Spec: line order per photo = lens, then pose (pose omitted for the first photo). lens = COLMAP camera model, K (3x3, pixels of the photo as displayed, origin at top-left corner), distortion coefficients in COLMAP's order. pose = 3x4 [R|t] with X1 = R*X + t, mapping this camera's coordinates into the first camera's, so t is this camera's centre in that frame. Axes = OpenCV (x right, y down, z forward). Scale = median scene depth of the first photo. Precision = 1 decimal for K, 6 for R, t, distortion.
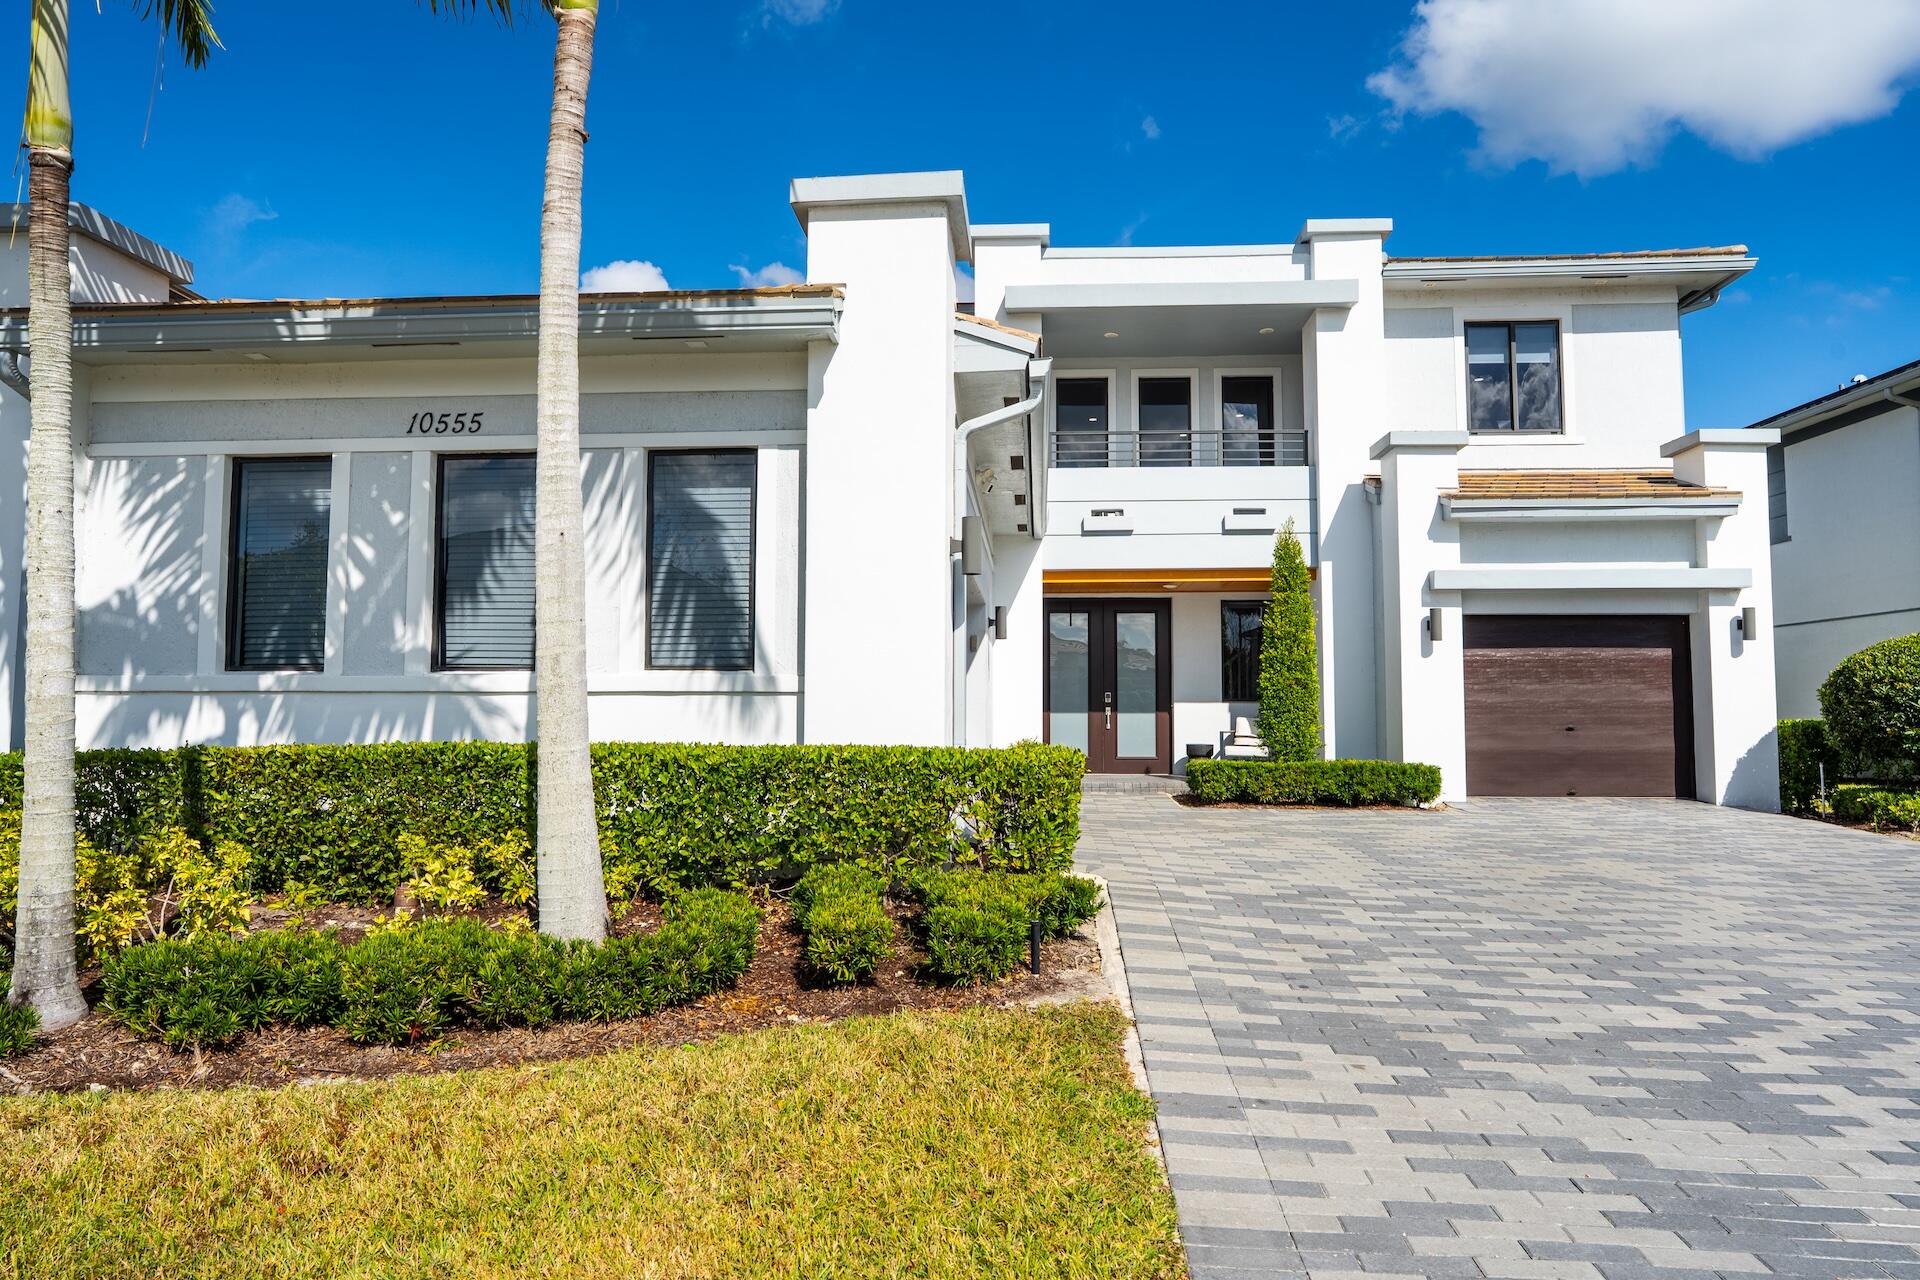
lens RADIAL K [[1185.1, 0, 960.0], [0, 1185.1, 640.0], [0, 0, 1]] dist [0.000626, -0.000839]
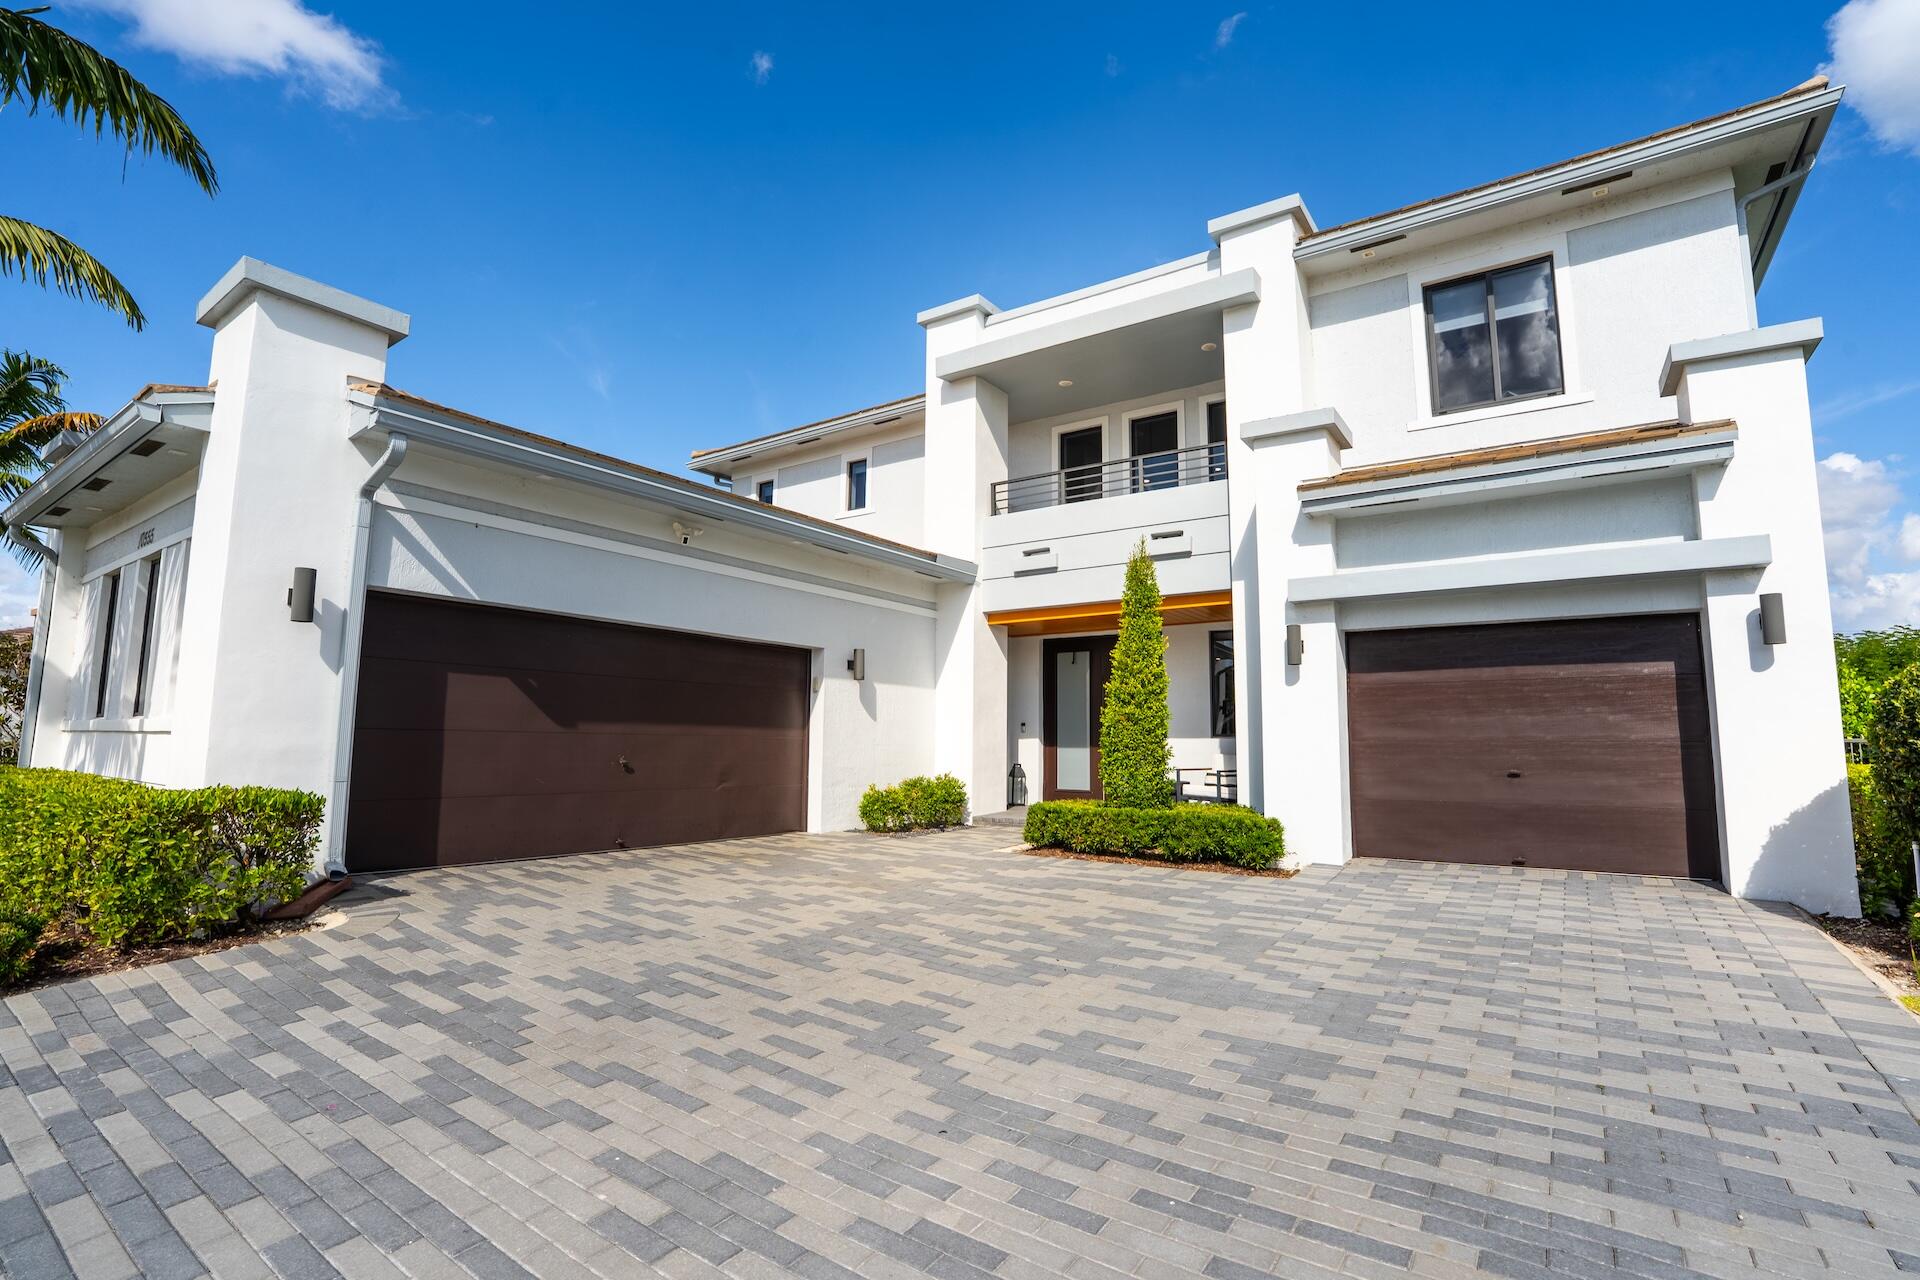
lens RADIAL K [[863.3, 0, 960.0], [0, 863.3, 640.0], [0, 0, 1]] dist [-0.012227, 0.000184]
pose [[0.873099, -0.054307, -0.484510, 0.474561], [0.030657, 0.997926, -0.056610, 0.010069], [0.486579, 0.034572, 0.872952, 0.352629]]
